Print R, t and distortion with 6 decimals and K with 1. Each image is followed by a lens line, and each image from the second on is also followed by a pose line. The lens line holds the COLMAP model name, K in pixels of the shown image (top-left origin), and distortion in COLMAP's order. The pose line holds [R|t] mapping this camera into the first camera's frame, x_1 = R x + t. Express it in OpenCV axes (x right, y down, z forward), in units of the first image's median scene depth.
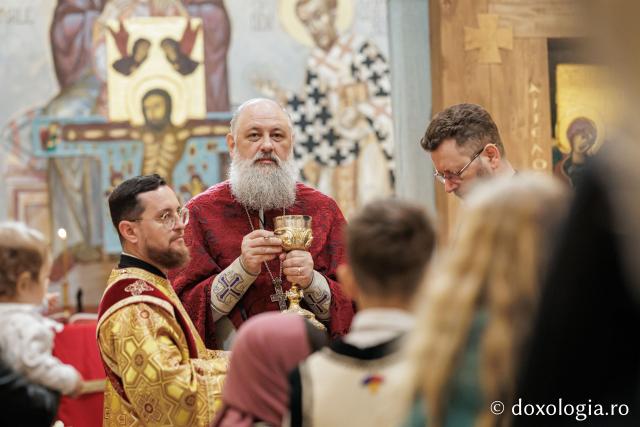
lens RADIAL K [[1800.5, 0, 353.3], [0, 1800.5, 260.2], [0, 0, 1]] dist [-0.031914, 0.000000]
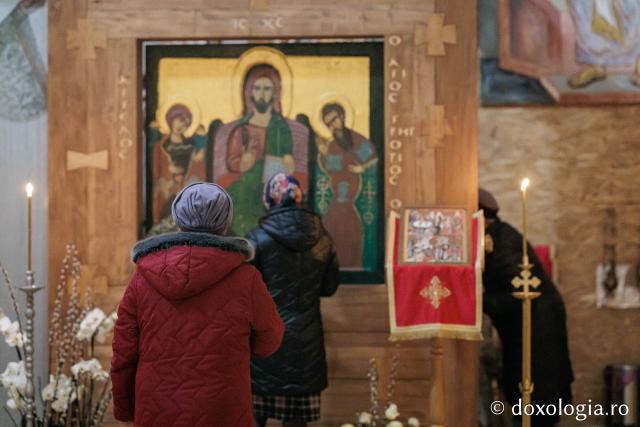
lens RADIAL K [[1710.5, 0, 309.5], [0, 1710.5, 174.2], [0, 0, 1]] dist [-0.006974, 0.000000]
pose [[0.955978, 0.023783, -0.292472, 0.447670], [-0.029039, 0.999485, -0.013641, -0.016224], [0.291997, 0.021533, 0.956177, -0.048795]]
